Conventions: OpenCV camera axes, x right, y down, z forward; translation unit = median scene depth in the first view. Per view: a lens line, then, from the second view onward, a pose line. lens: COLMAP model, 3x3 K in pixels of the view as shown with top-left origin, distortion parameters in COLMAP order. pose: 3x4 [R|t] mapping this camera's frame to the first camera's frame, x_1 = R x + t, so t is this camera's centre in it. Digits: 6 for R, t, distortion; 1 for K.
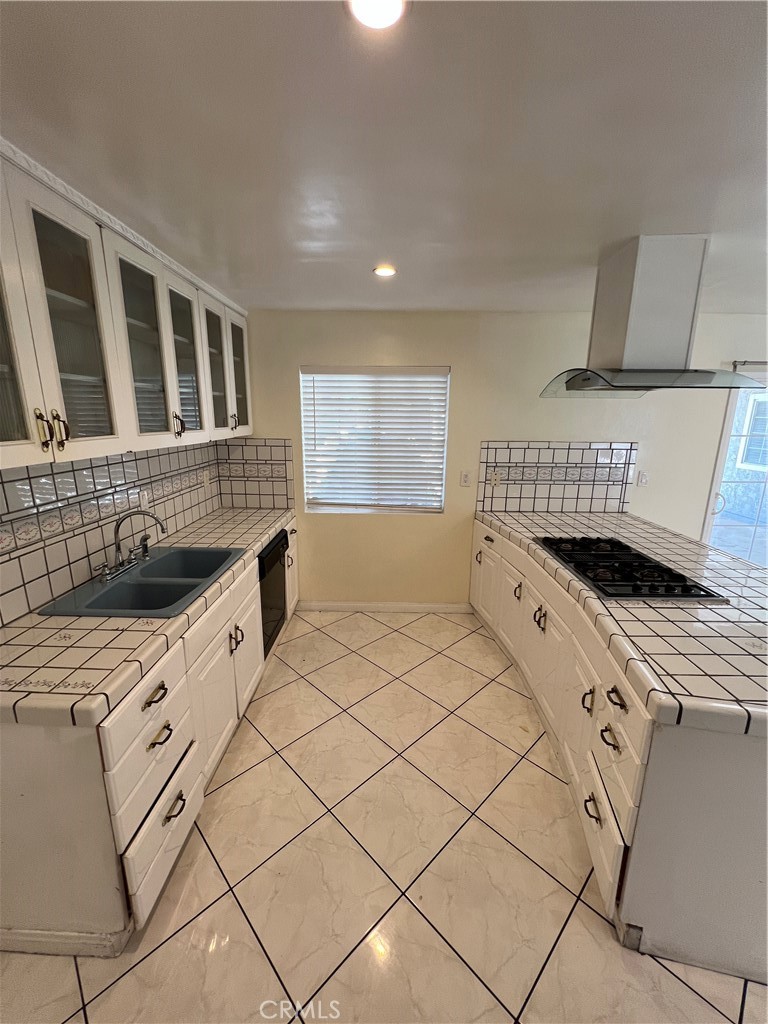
lens RADIAL K [[413.7, 0, 378.2], [0, 413.7, 513.4], [0, 0, 1]] dist [0.000729, -0.000016]
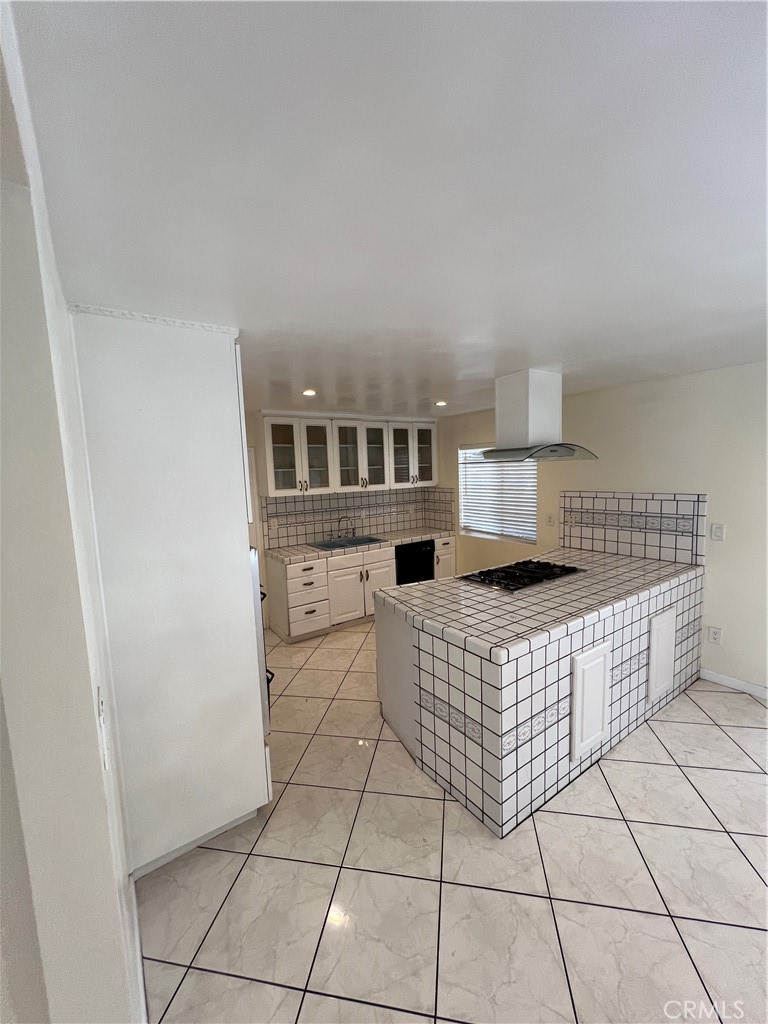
lens RADIAL K [[413.7, 0, 378.2], [0, 413.7, 513.4], [0, 0, 1]] dist [0.000729, -0.000016]
pose [[0.581912, 0.056841, -0.811263, 0.960698], [-0.148815, 0.988153, -0.037509, 0.026010], [0.799520, 0.142555, 0.583477, -0.192205]]
